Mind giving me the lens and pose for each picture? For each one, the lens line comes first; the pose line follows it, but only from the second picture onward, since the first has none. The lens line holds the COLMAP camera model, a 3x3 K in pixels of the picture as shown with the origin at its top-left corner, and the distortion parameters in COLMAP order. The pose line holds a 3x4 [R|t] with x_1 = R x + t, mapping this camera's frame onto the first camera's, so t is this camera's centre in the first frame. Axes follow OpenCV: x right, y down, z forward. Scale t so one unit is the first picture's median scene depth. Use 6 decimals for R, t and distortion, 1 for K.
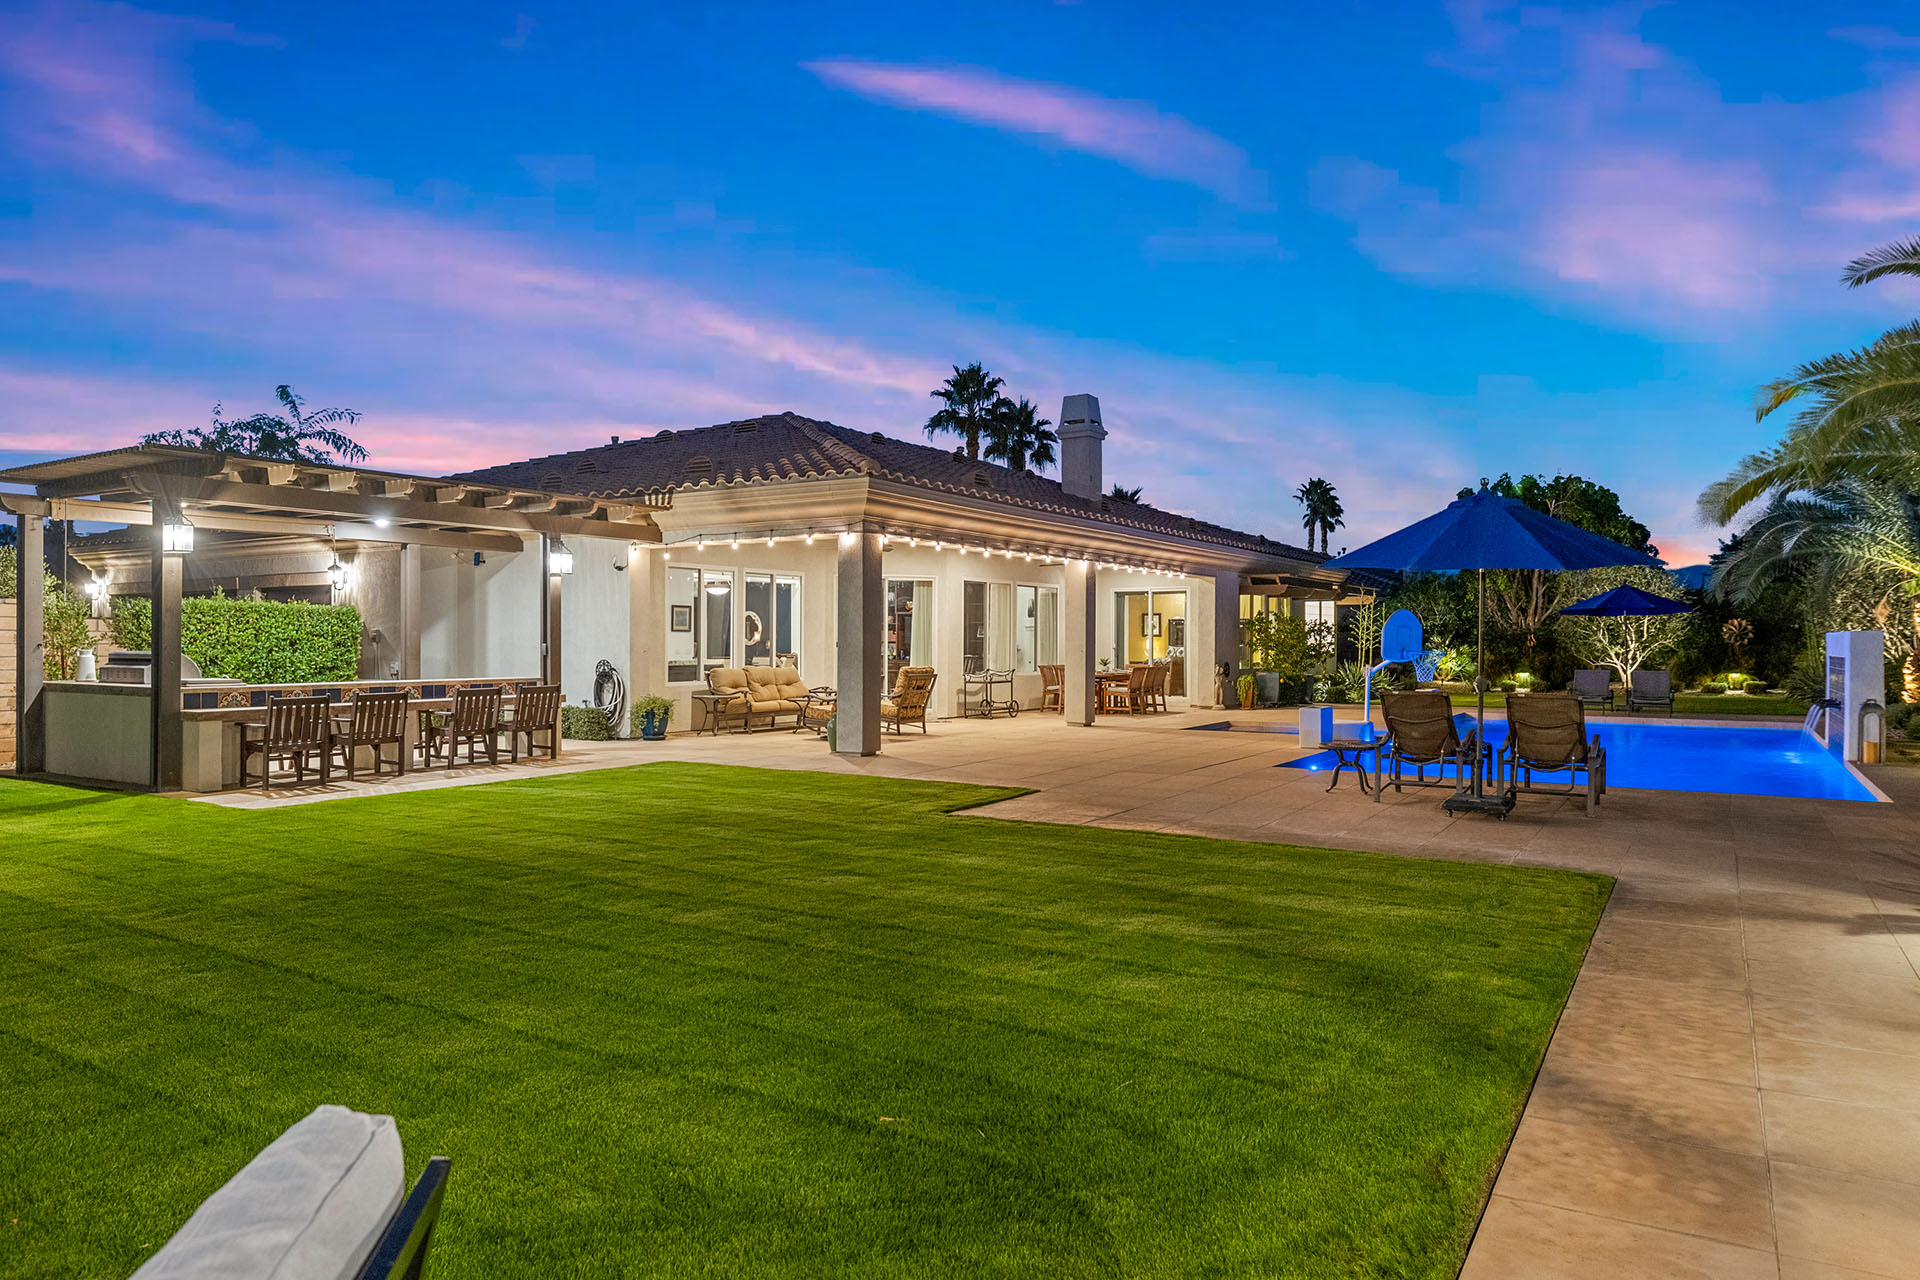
lens RADIAL K [[1214.7, 0, 960.0], [0, 1214.7, 640.0], [0, 0, 1]] dist [0.000722, 0.001081]
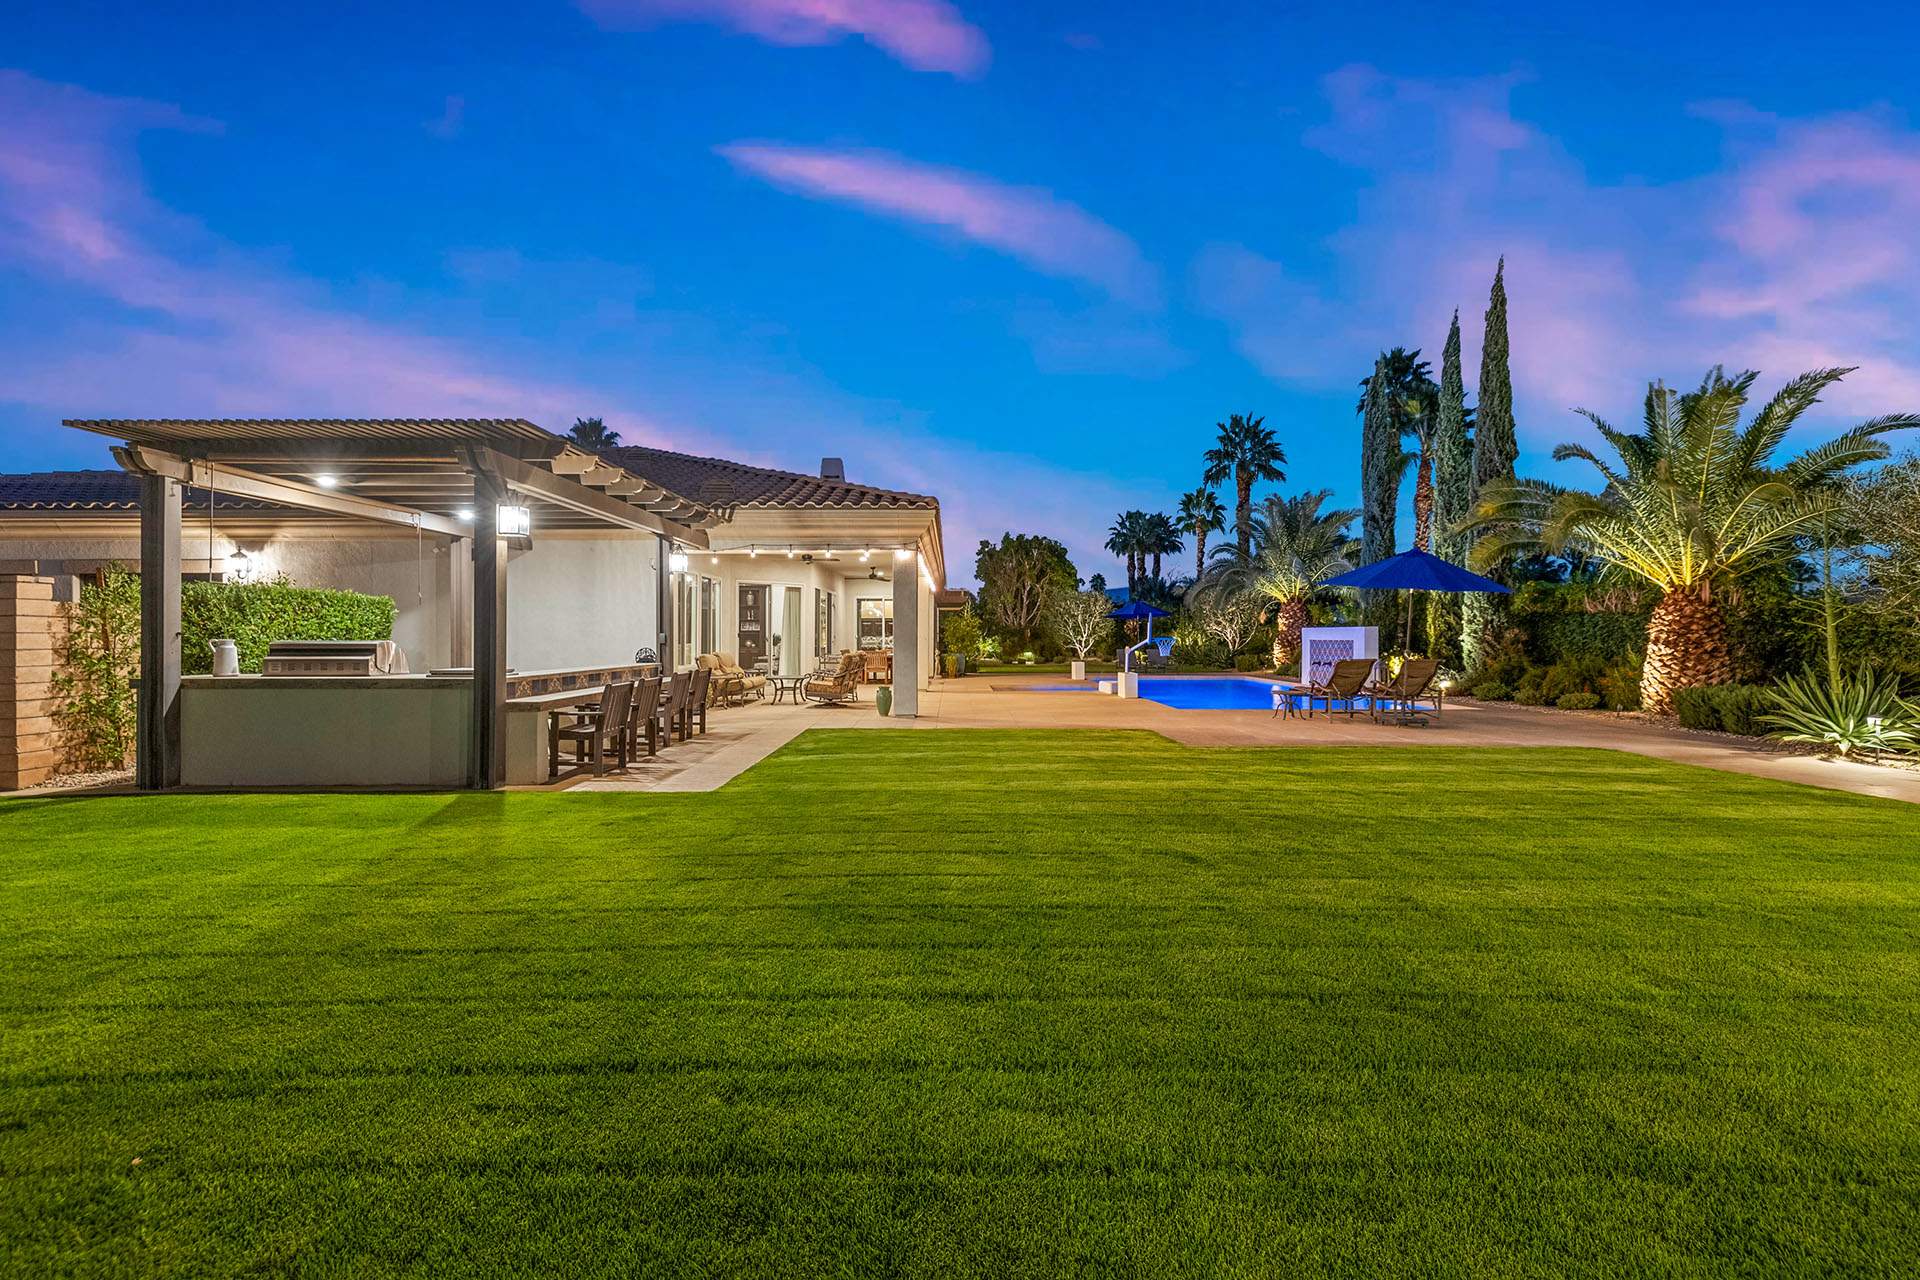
lens RADIAL K [[834.5, 0, 957.5], [0, 834.5, 639.3], [0, 0, 1]] dist [0.008155, 0.000196]
pose [[0.846499, -0.004459, 0.532372, -0.249008], [0.001105, 0.999977, 0.006619, 0.001719], [-0.532389, -0.005015, 0.846485, 0.090830]]
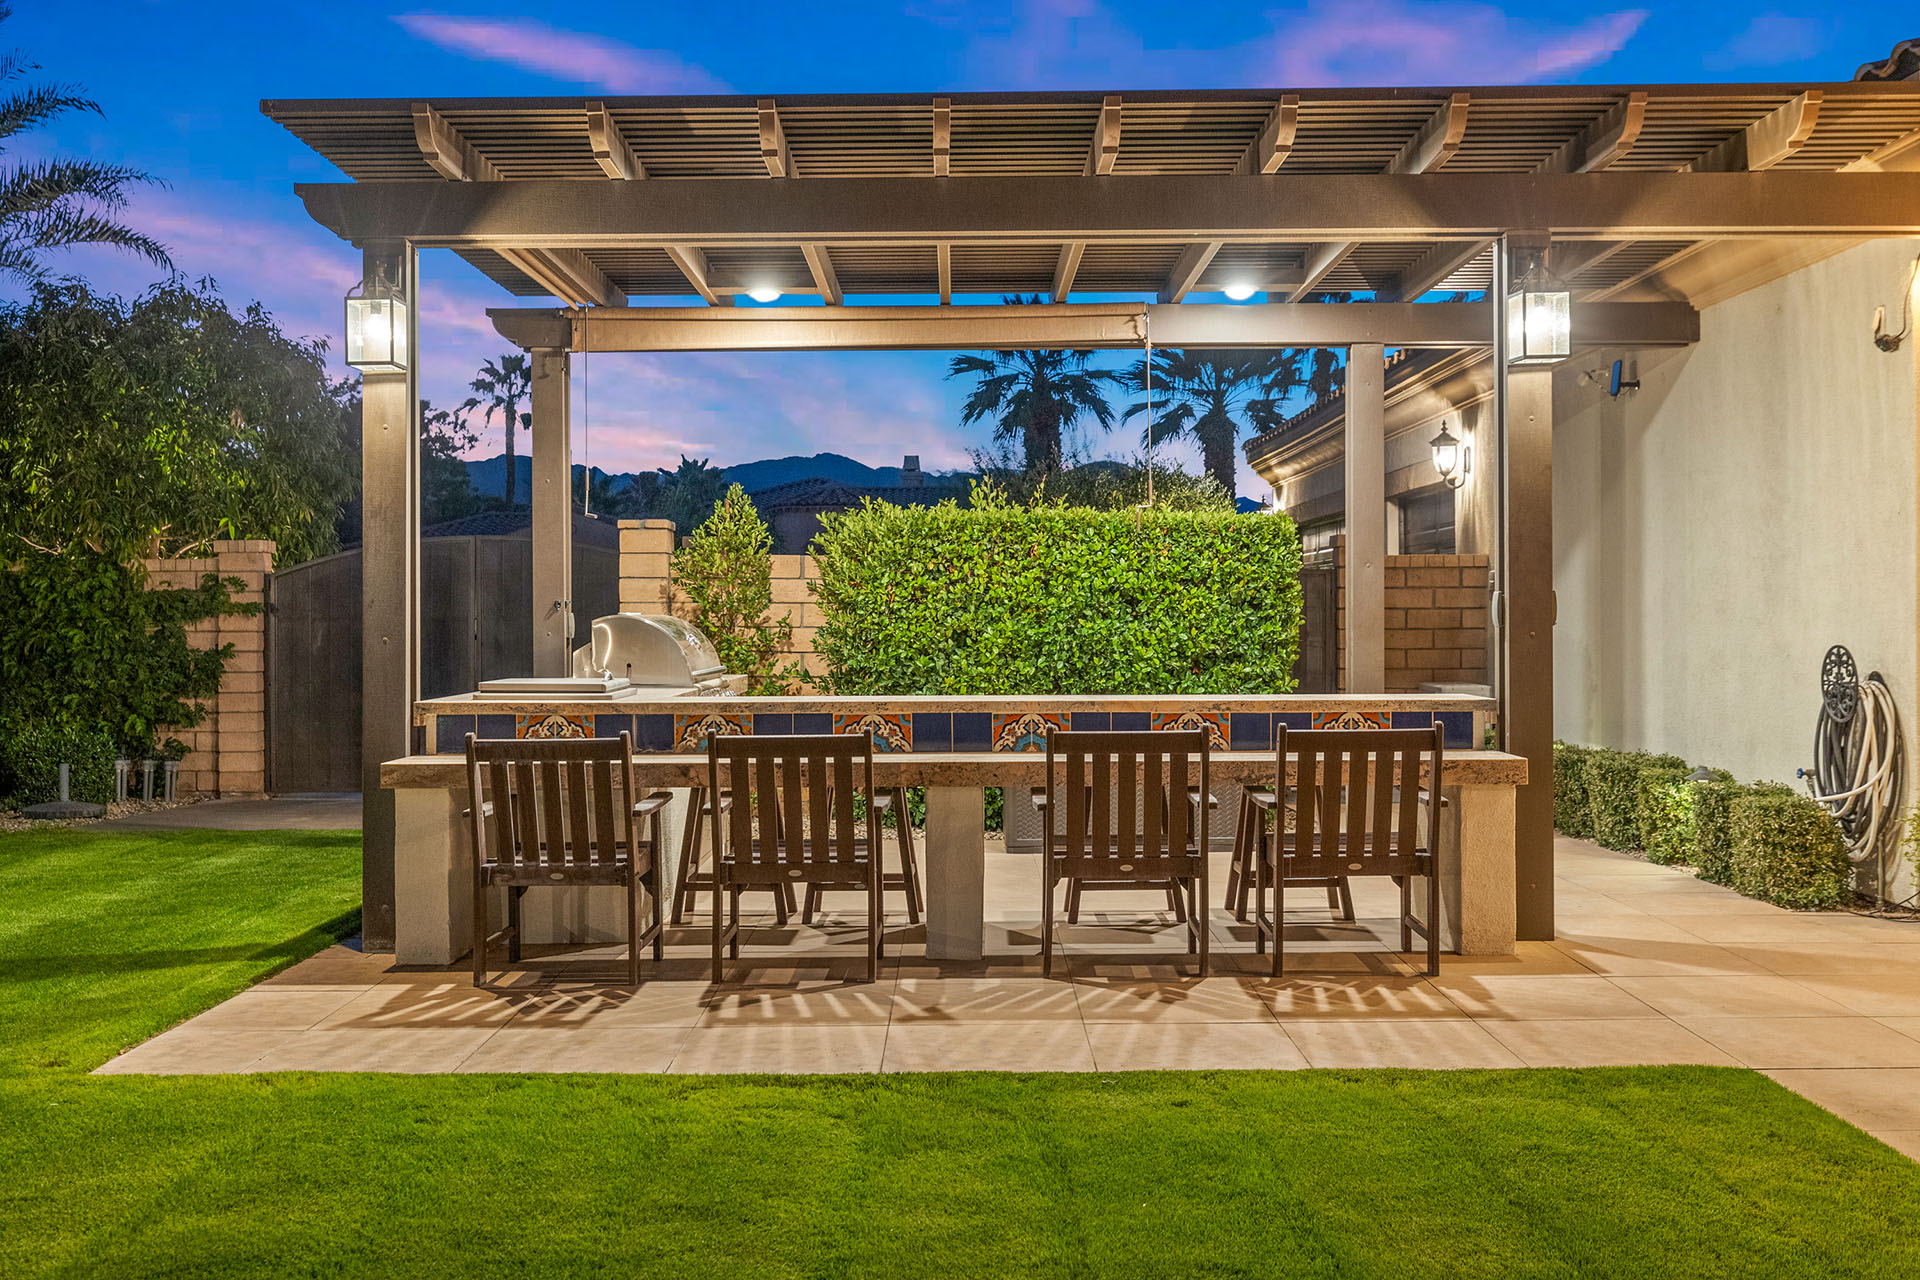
lens RADIAL K [[1885.0, 0, 957.2], [0, 1885.0, 634.6], [0, 0, 1]] dist [-0.004810, -0.010929]
pose [[0.527475, 0.006947, -0.849542, -0.003205], [0.006733, 0.999901, 0.012357, 0.003054], [0.849544, -0.012238, 0.527376, 0.298847]]
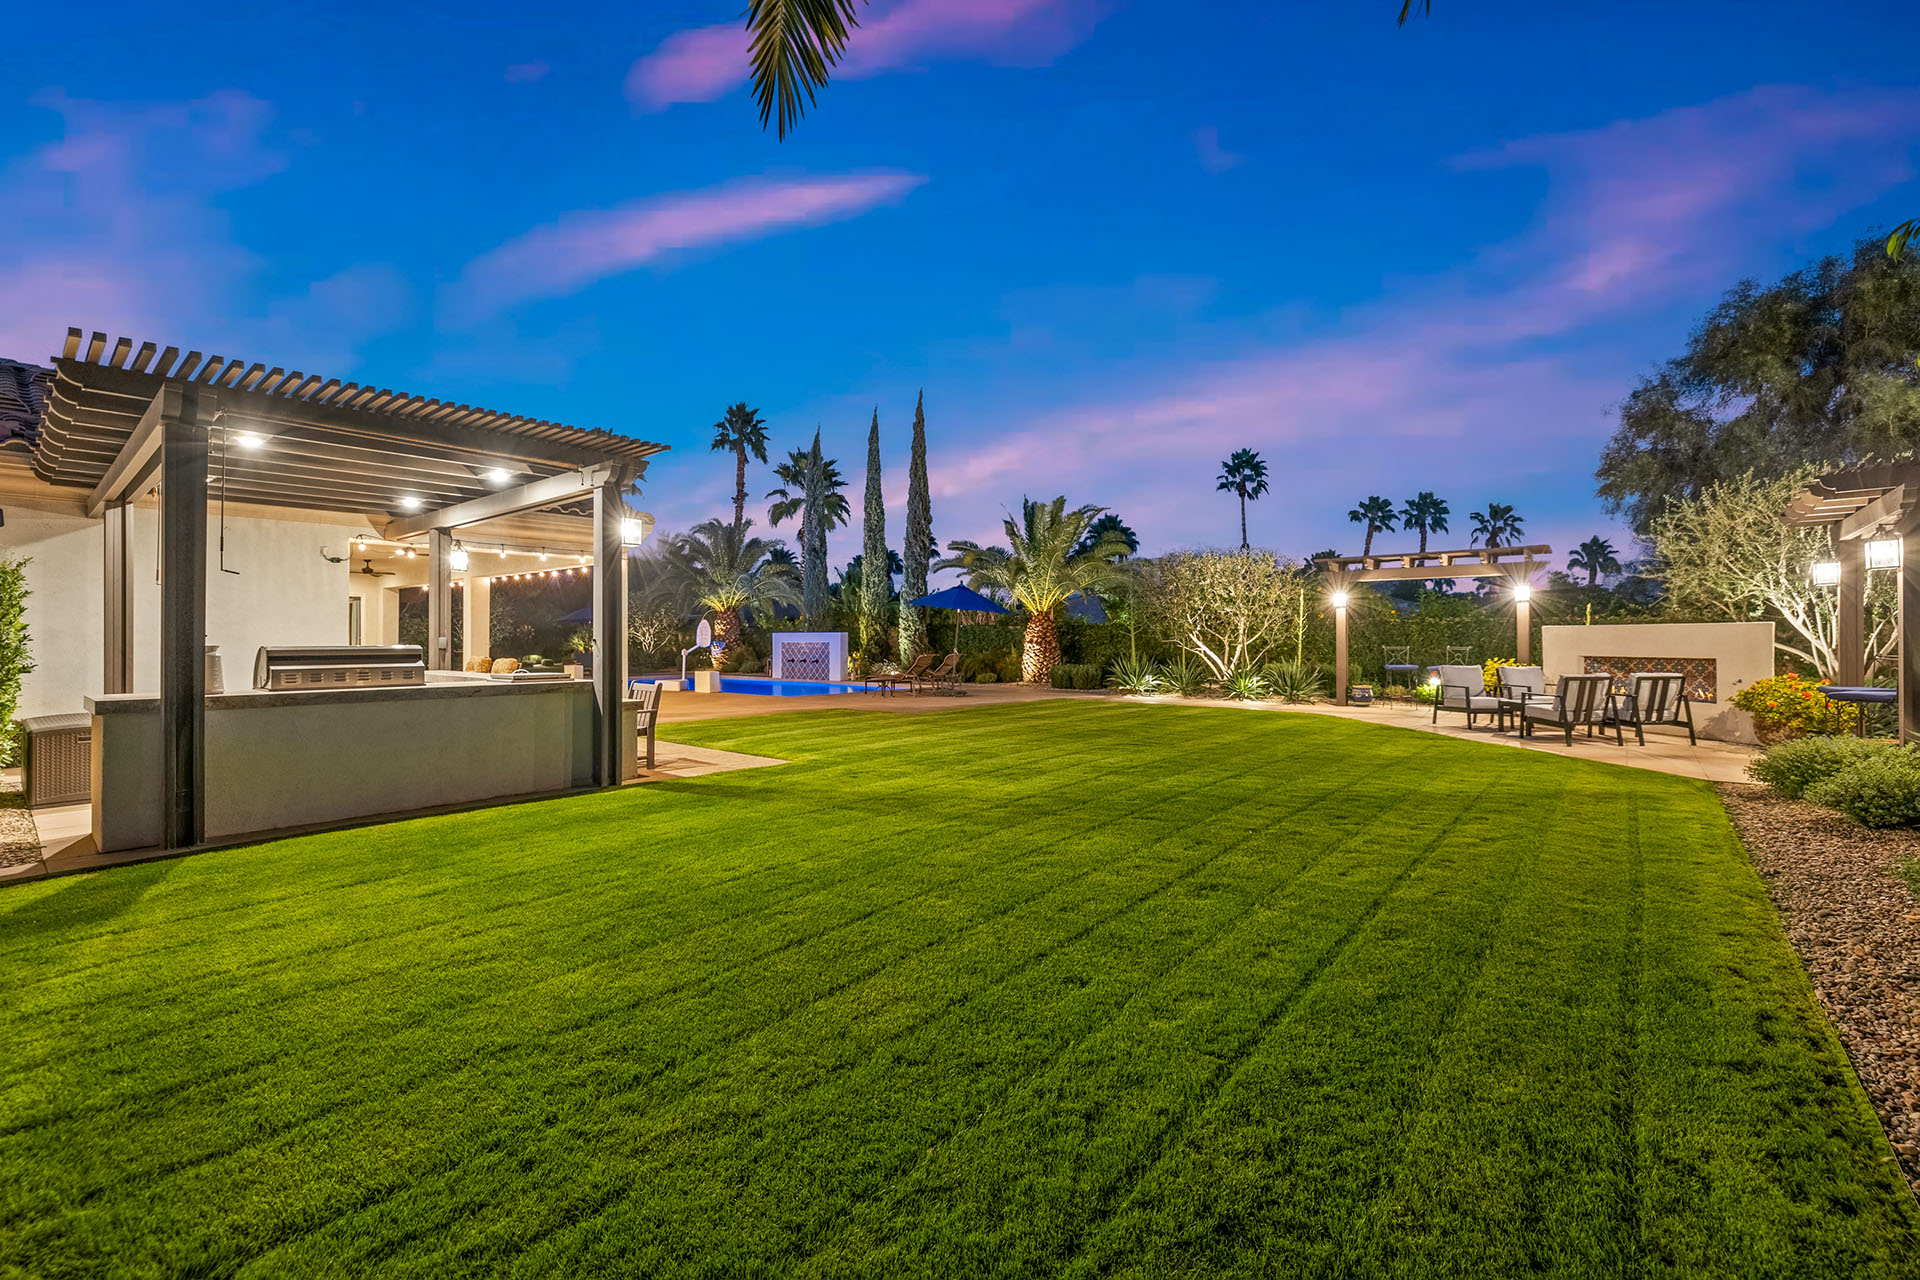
lens RADIAL K [[811.3, 0, 953.9], [0, 811.3, 638.9], [0, 0, 1]] dist [-0.000349, 0.000287]
pose [[0.140222, -0.002331, 0.990117, -0.455623], [0.000633, 0.999997, 0.002264, 0.001424], [-0.990120, 0.000309, 0.140223, 0.225618]]
